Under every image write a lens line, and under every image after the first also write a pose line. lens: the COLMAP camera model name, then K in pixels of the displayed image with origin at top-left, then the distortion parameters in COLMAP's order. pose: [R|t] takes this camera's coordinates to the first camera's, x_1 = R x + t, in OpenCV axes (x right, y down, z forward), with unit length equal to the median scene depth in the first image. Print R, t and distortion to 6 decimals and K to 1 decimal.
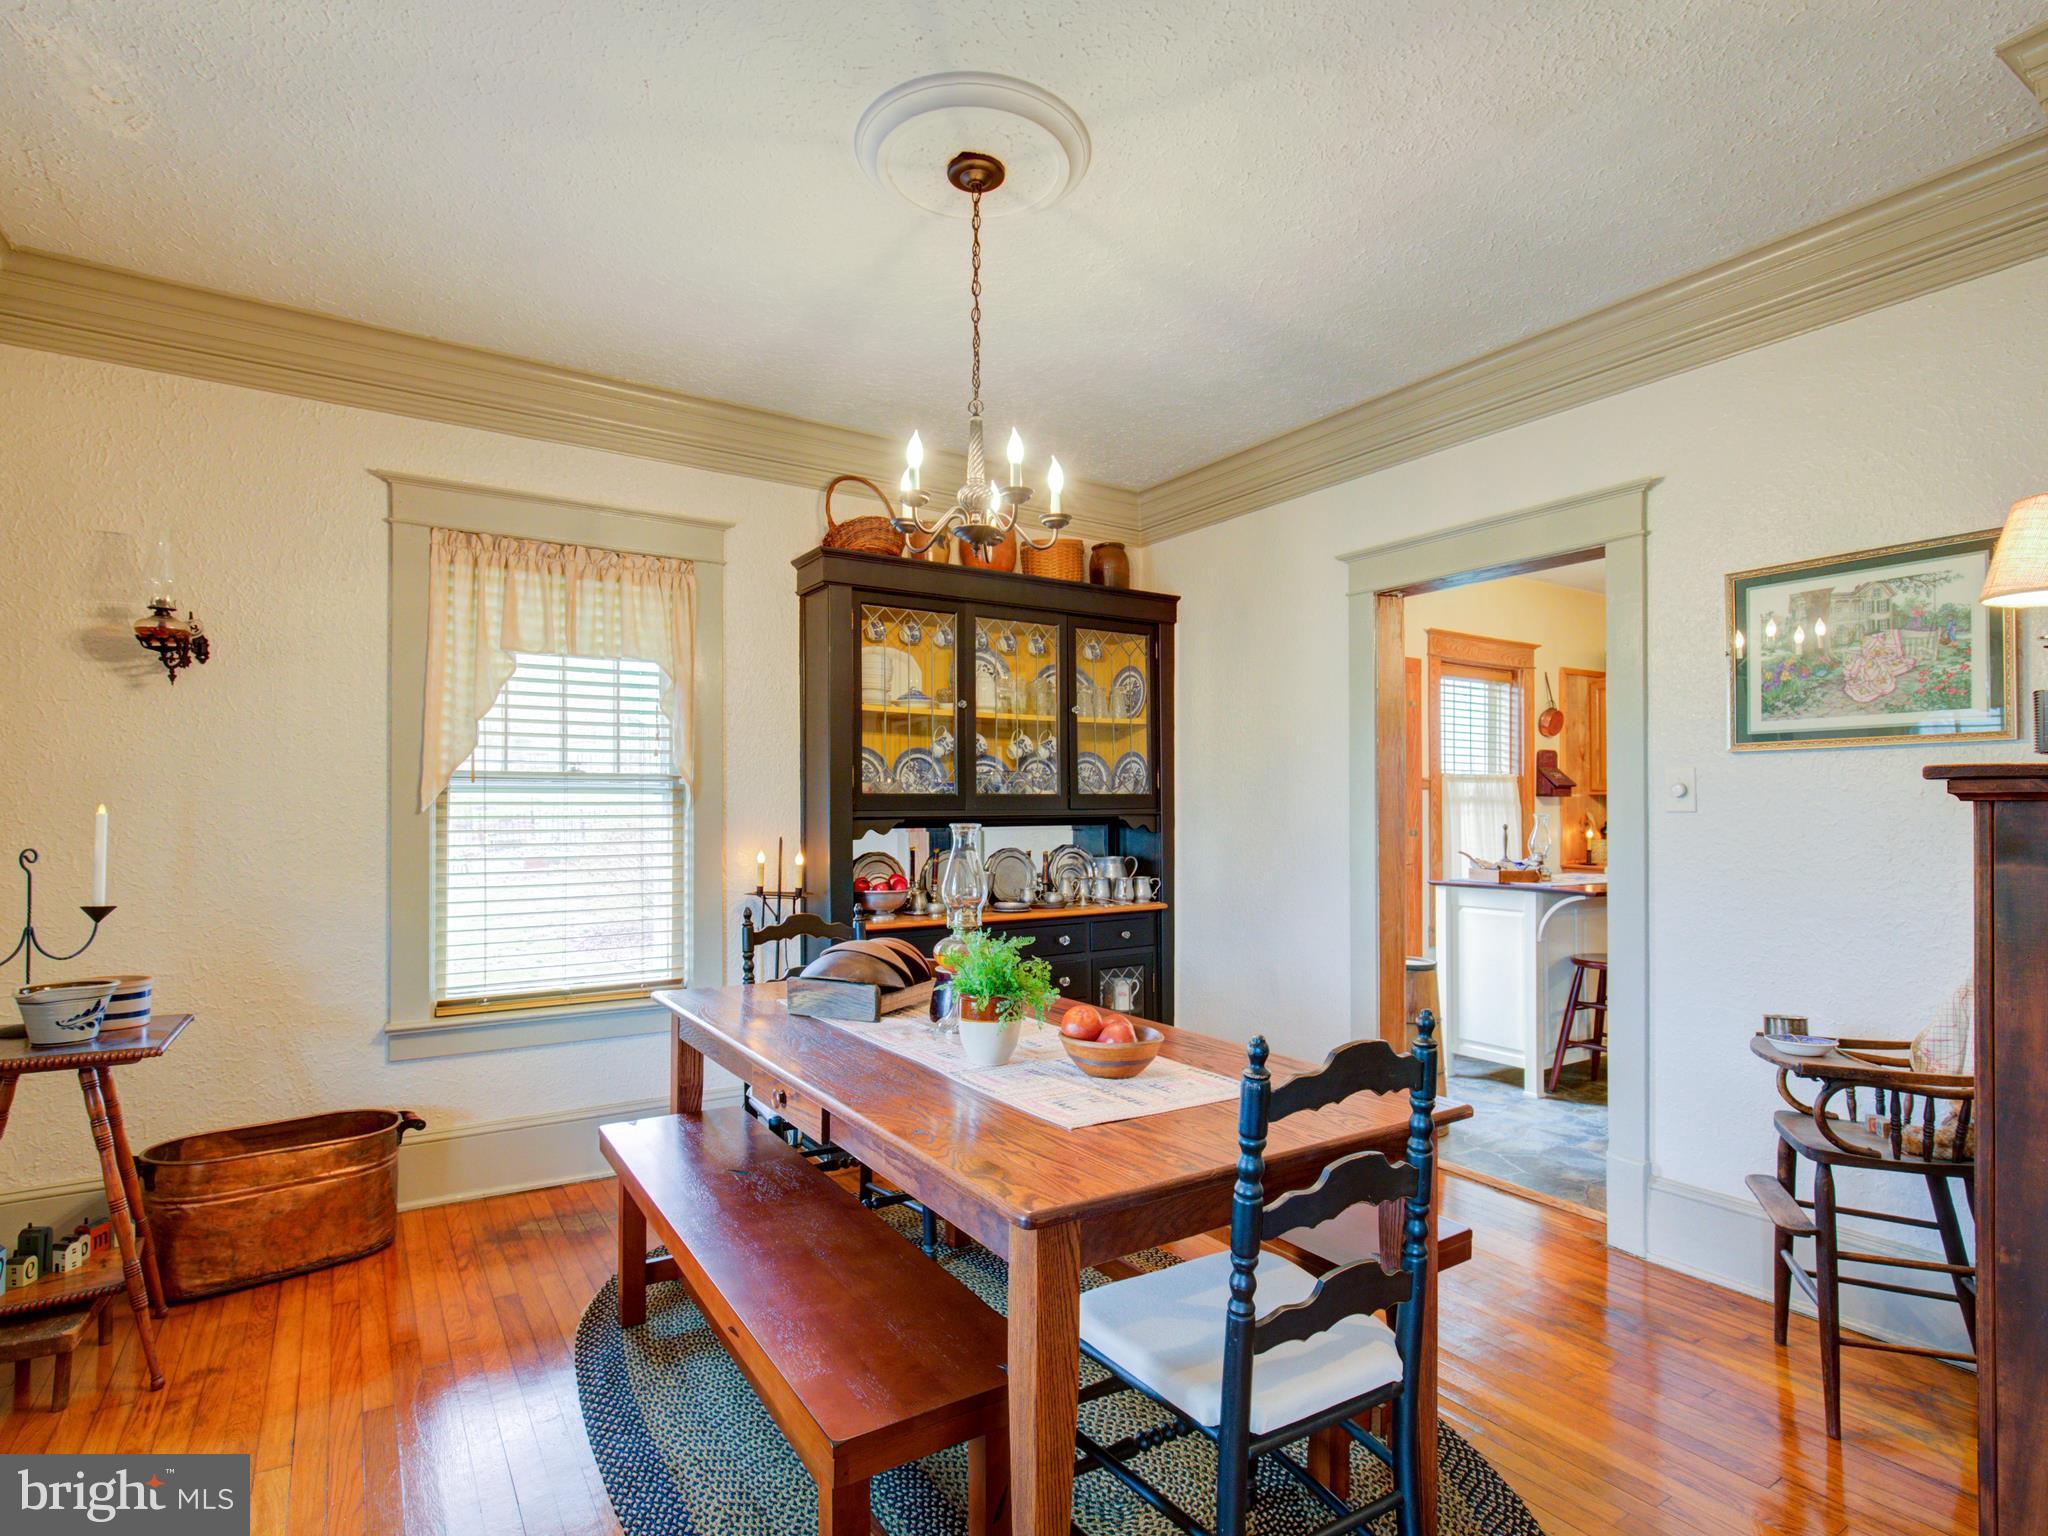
lens RADIAL K [[1047.1, 0, 1012.8], [0, 1047.1, 788.4], [0, 0, 1]] dist [-0.003184, -0.001821]
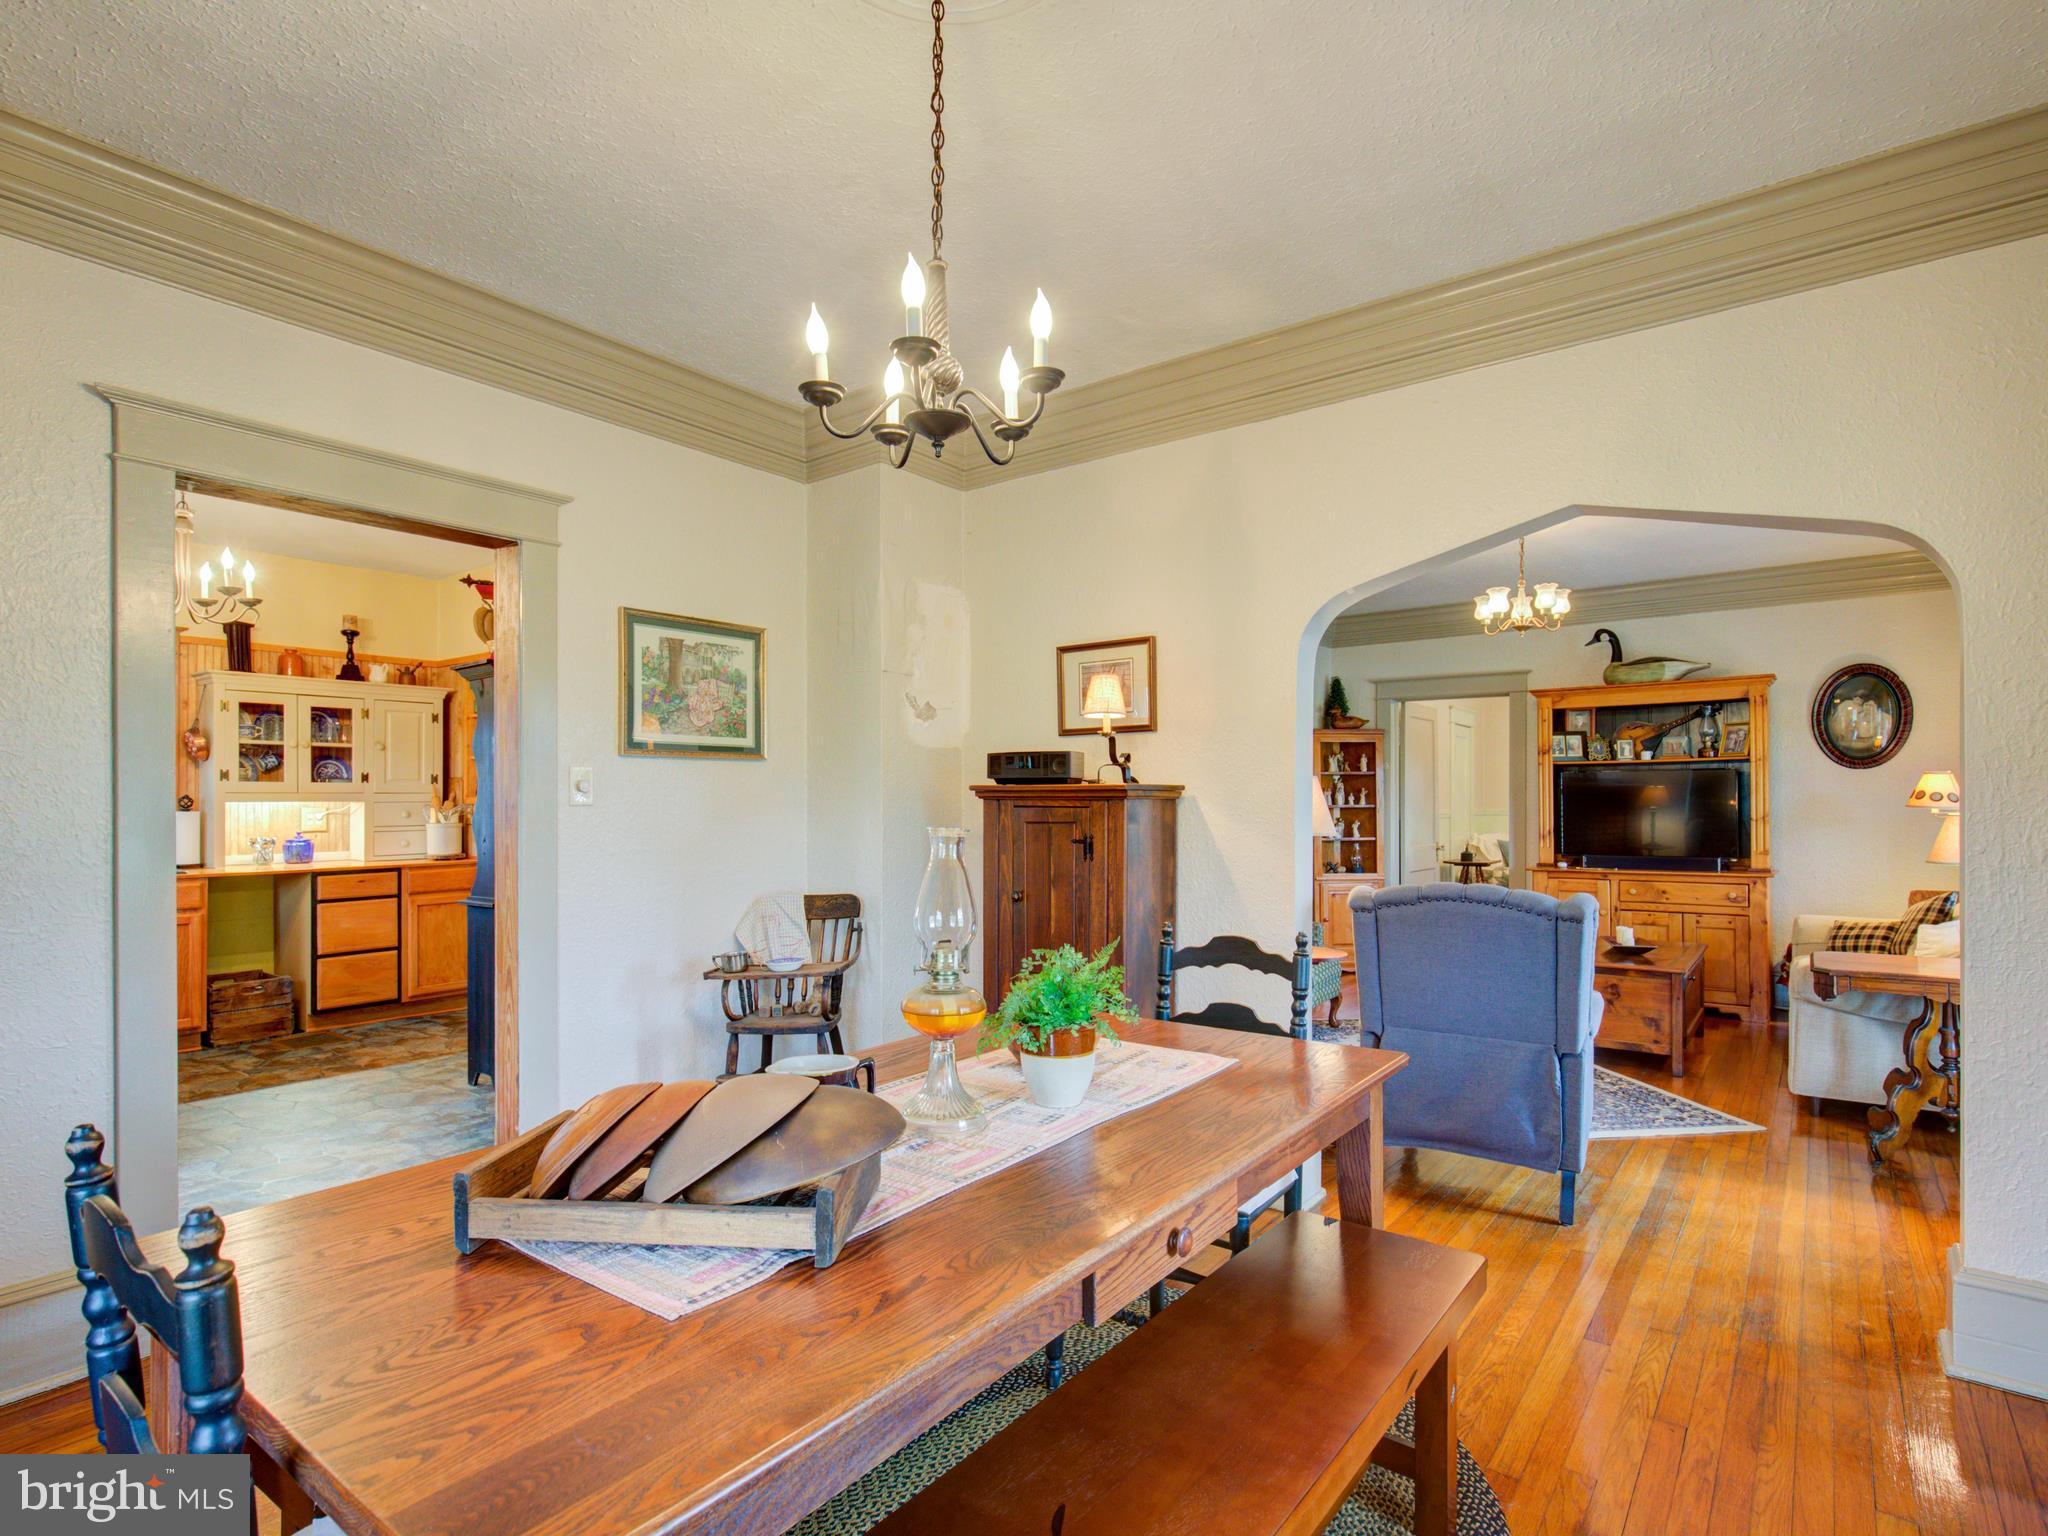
lens RADIAL K [[1047.1, 0, 1026.7], [0, 1047.1, 788.6], [0, 0, 1]] dist [-0.003184, -0.001821]
pose [[-0.356103, 0.015412, 0.934320, -0.639376], [-0.015757, 0.999623, -0.022494, 0.025004], [-0.934314, -0.022733, -0.355725, 1.065029]]
